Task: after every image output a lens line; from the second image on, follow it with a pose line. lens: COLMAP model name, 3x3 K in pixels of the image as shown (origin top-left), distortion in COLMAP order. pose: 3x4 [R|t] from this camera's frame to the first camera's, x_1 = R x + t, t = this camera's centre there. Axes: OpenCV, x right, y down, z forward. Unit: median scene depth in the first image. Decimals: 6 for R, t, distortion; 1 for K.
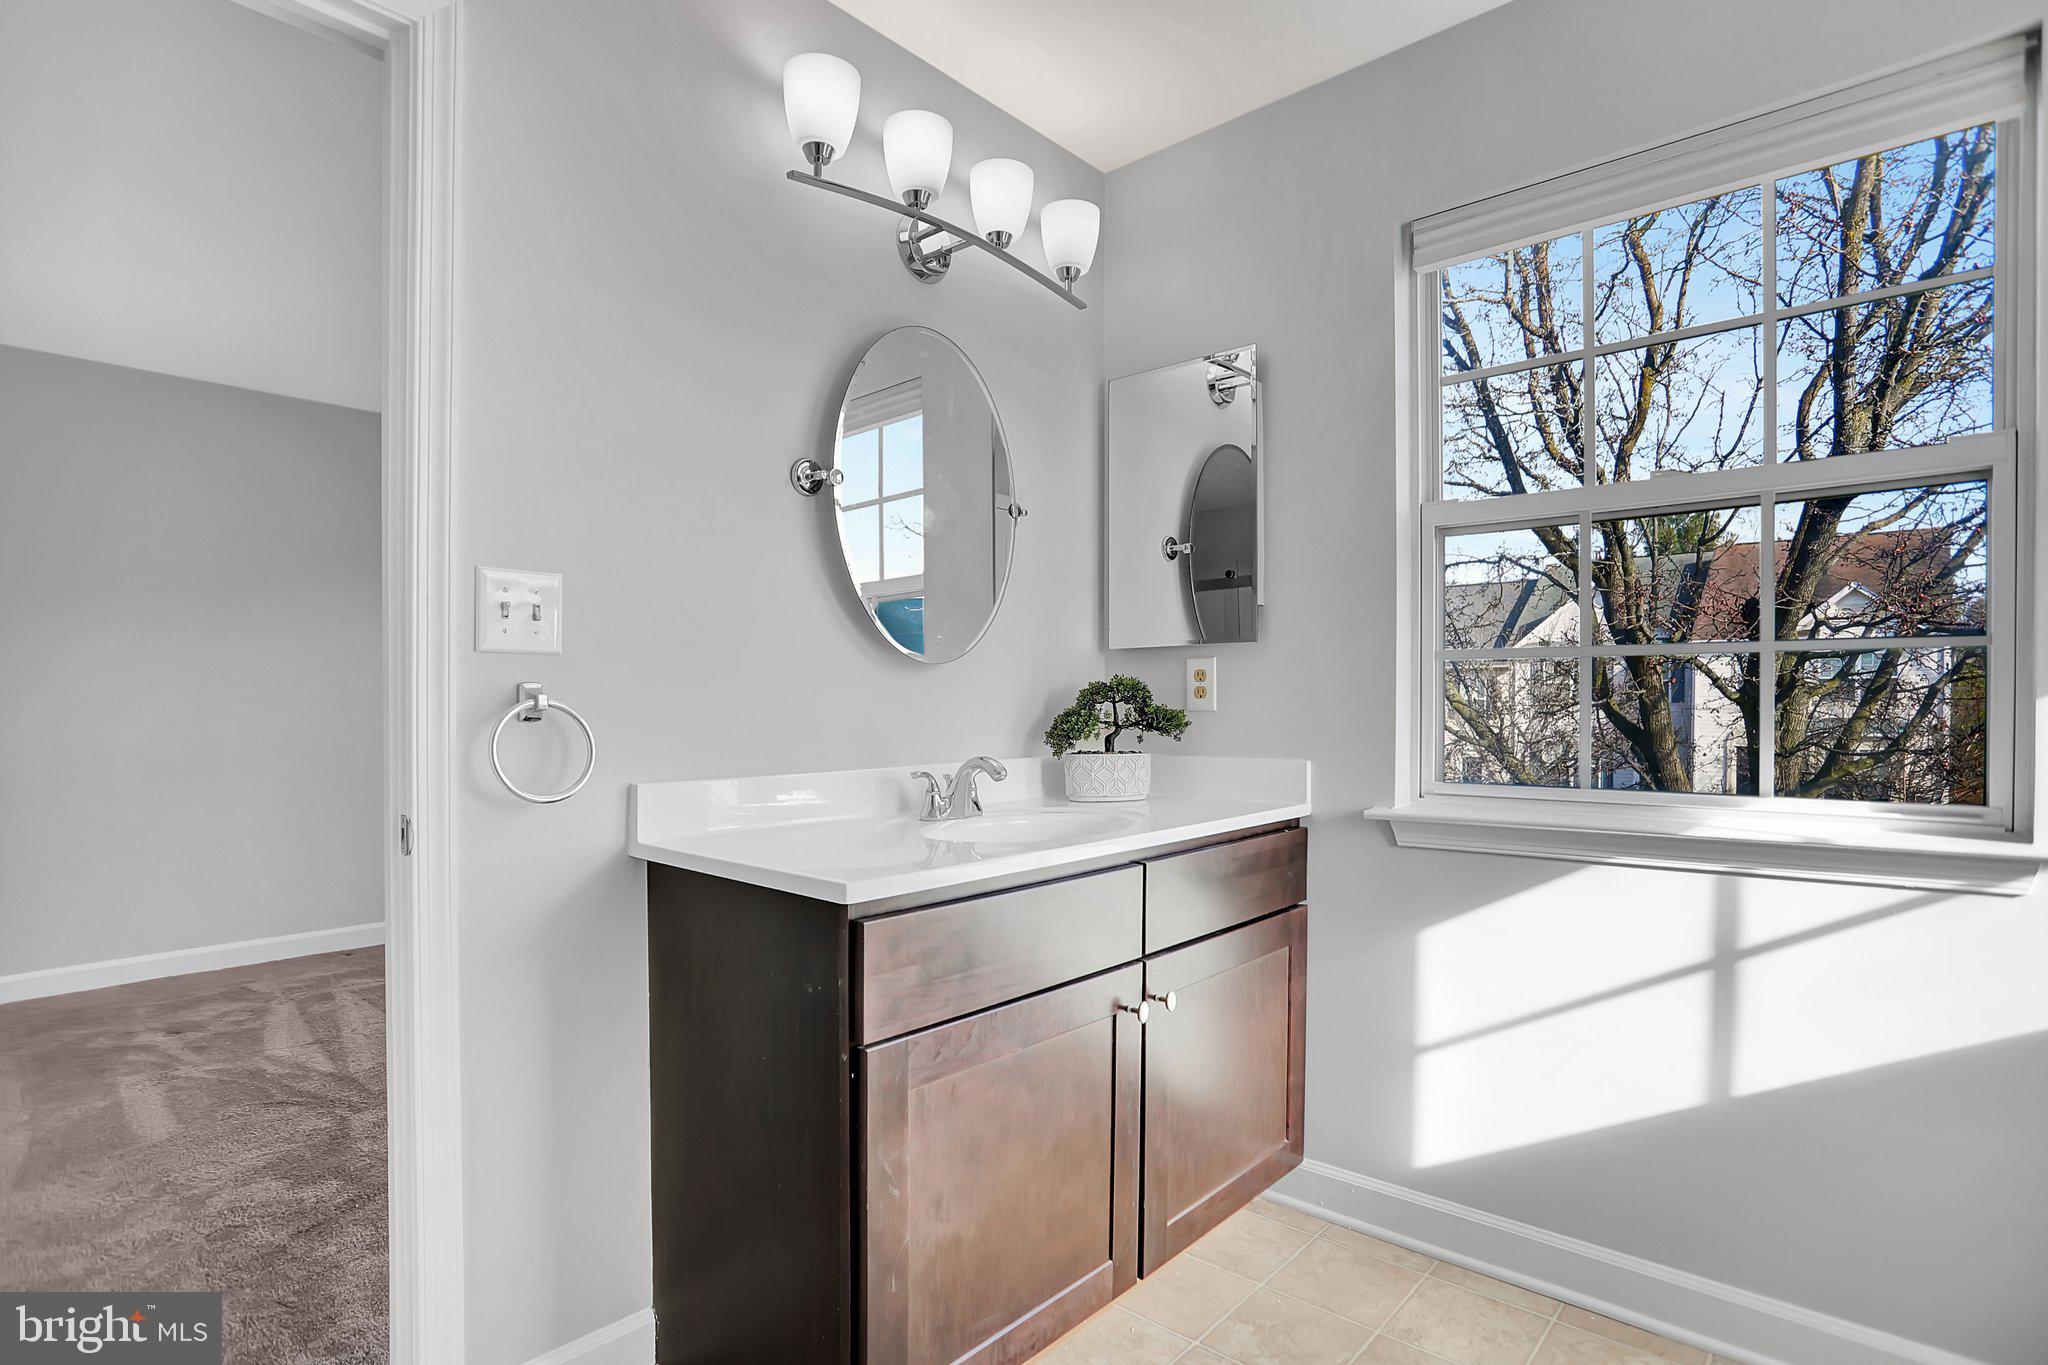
lens RADIAL K [[1030.7, 0, 1027.4], [0, 1030.7, 694.0], [0, 0, 1]] dist [-0.000873, 0.000466]
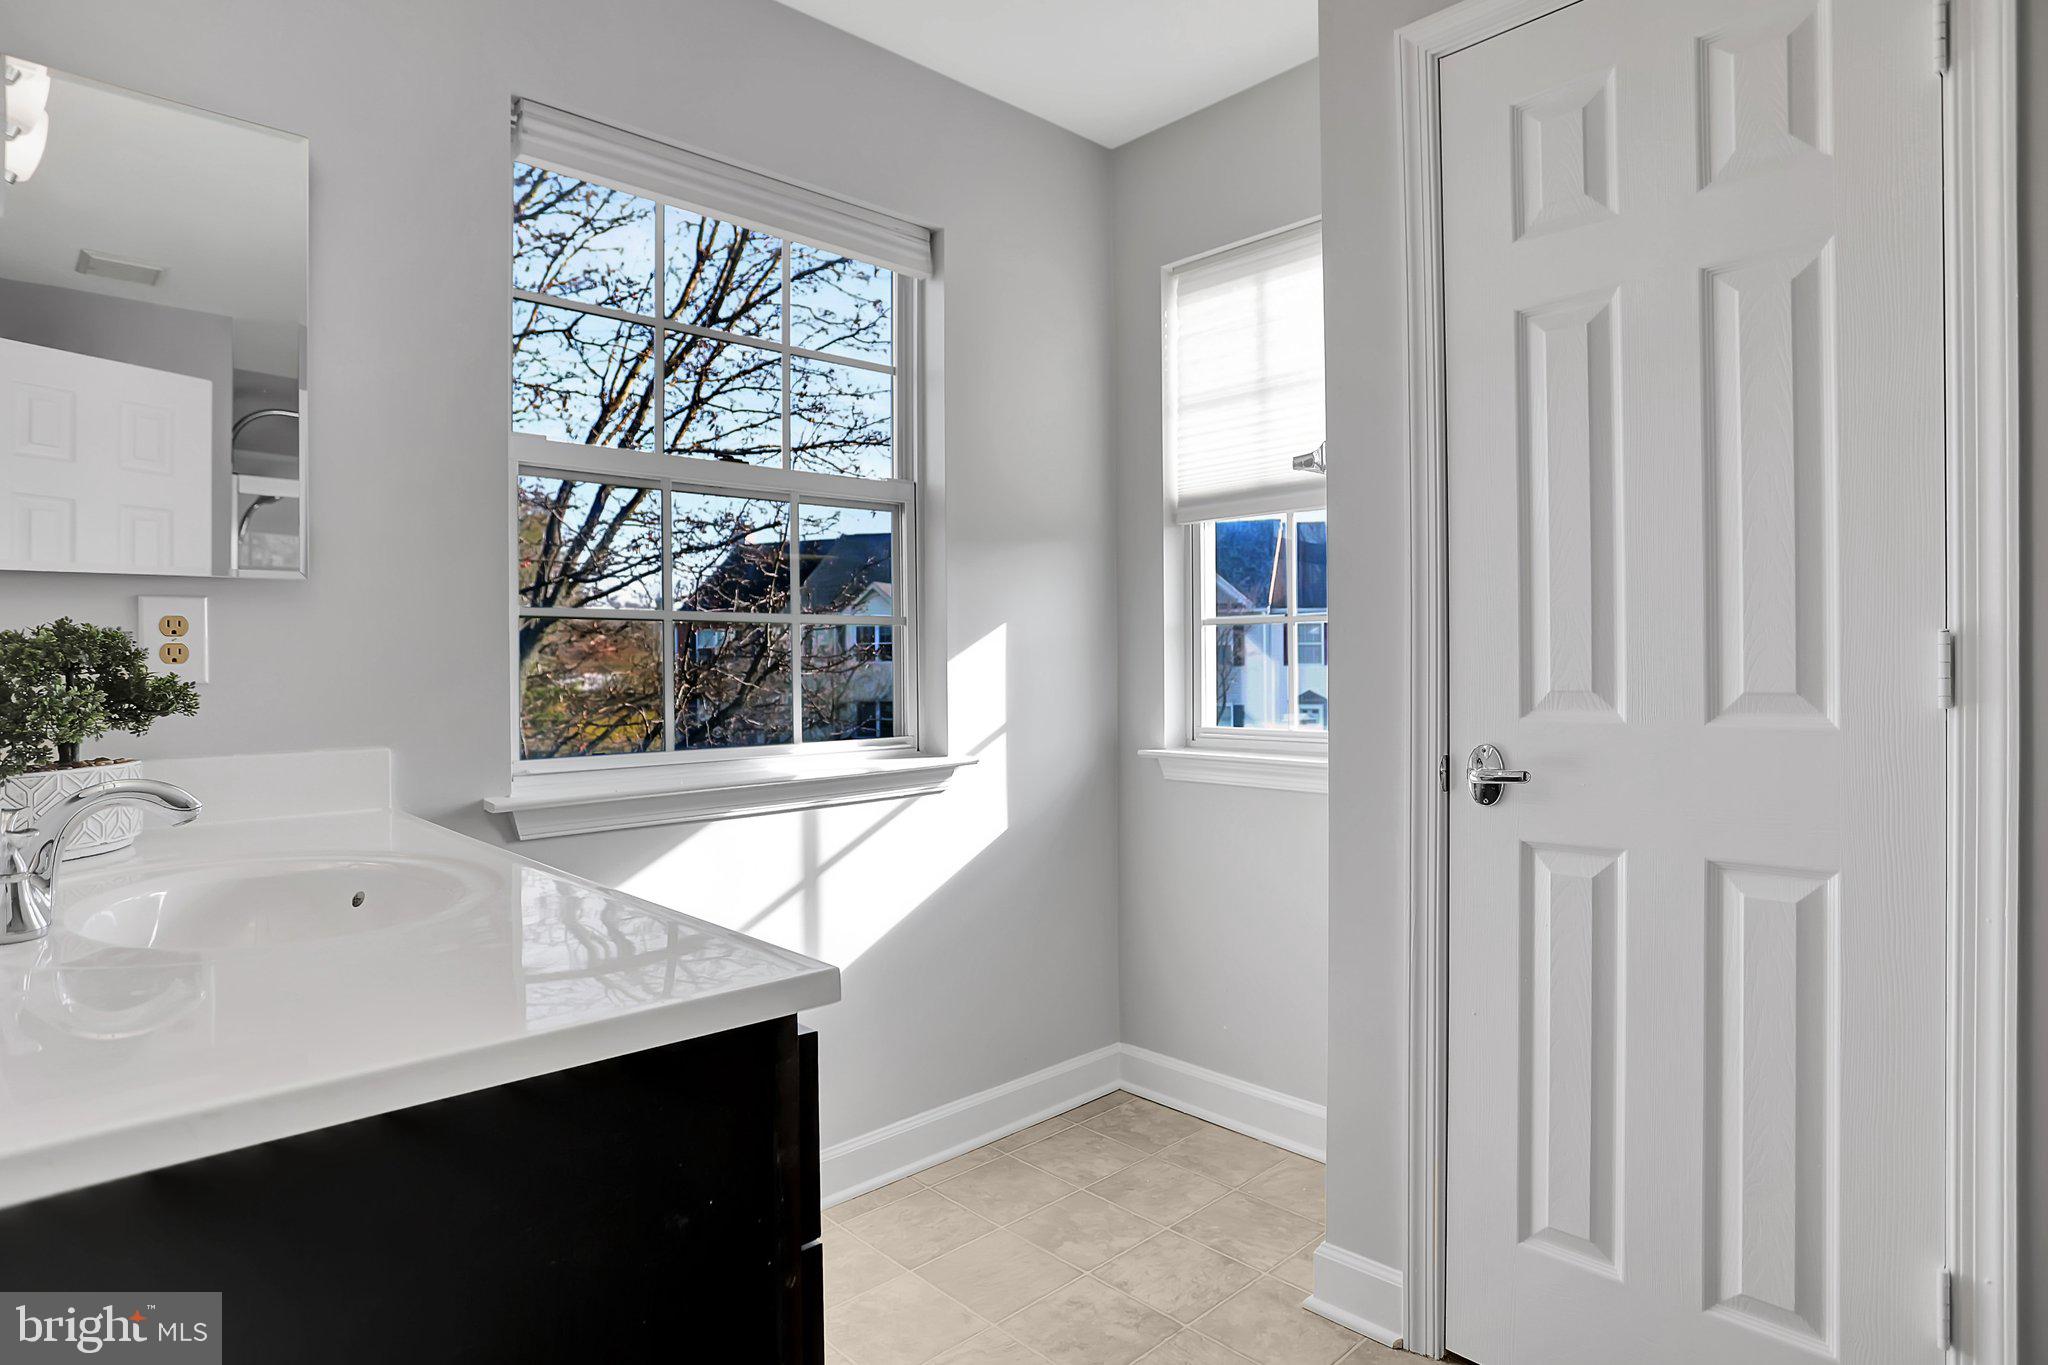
lens RADIAL K [[1136.6, 0, 1024.6], [0, 1136.6, 674.8], [0, 0, 1]] dist [-0.000228, -0.000096]
pose [[0.080306, -0.003095, 0.996765, -0.642091], [0.000354, 0.999995, 0.003076, 0.012235], [-0.996770, 0.000106, 0.080306, 0.629916]]
